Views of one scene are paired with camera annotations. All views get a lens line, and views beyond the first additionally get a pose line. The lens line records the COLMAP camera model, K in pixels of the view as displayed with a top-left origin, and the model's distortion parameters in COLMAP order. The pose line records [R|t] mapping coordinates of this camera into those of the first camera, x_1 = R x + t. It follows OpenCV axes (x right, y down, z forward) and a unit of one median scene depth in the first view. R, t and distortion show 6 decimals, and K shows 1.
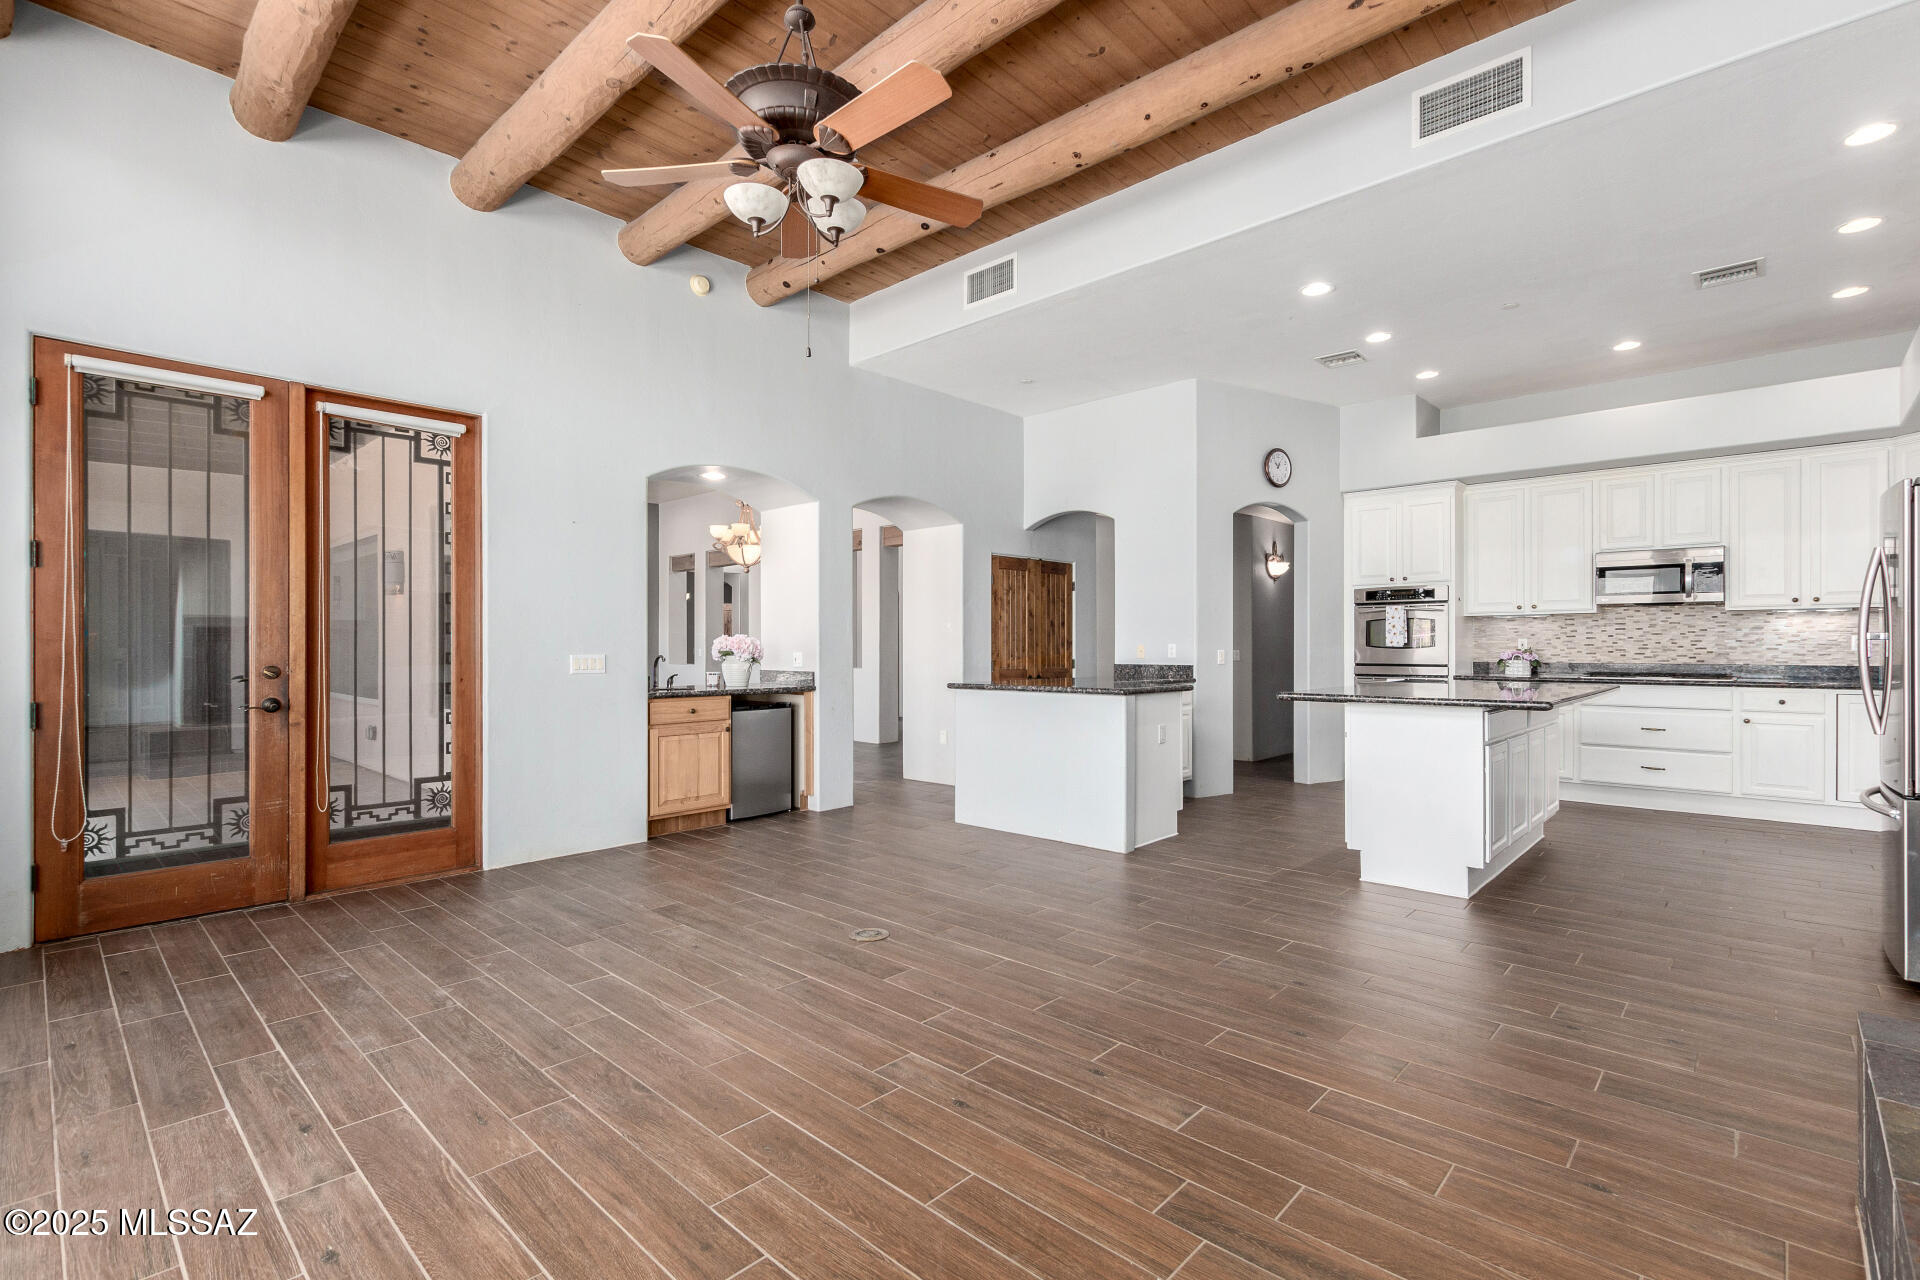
lens RADIAL K [[874.7, 0, 972.8], [0, 874.7, 645.3], [0, 0, 1]] dist [0.005516, 0.000159]
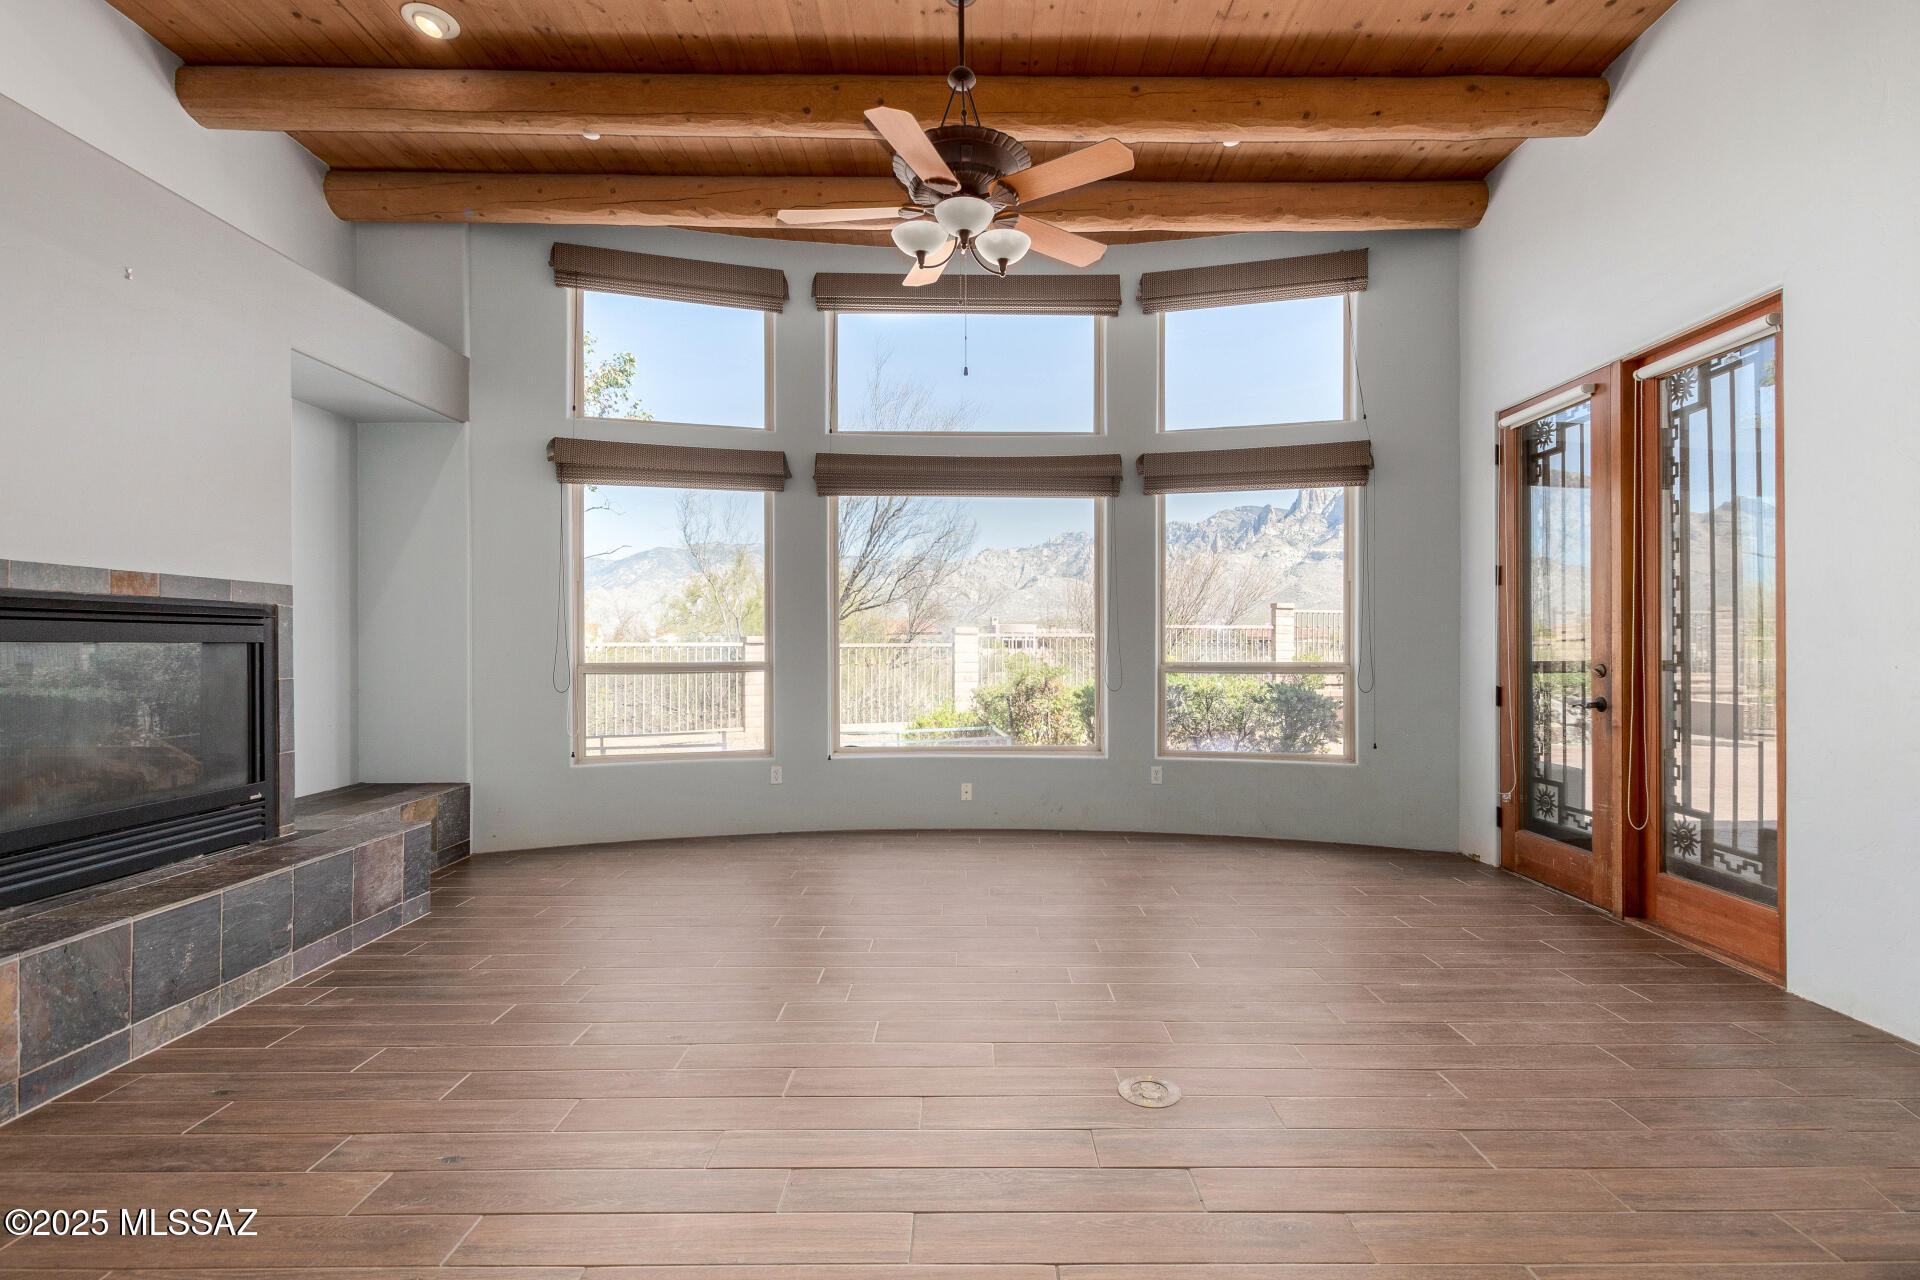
lens RADIAL K [[874.7, 0, 972.8], [0, 874.7, 645.3], [0, 0, 1]] dist [0.005516, 0.000159]
pose [[-0.731543, 0.001392, -0.681794, 0.312705], [0.002208, 0.999998, -0.000327, 0.001396], [0.681792, -0.001745, -0.731544, 1.036450]]
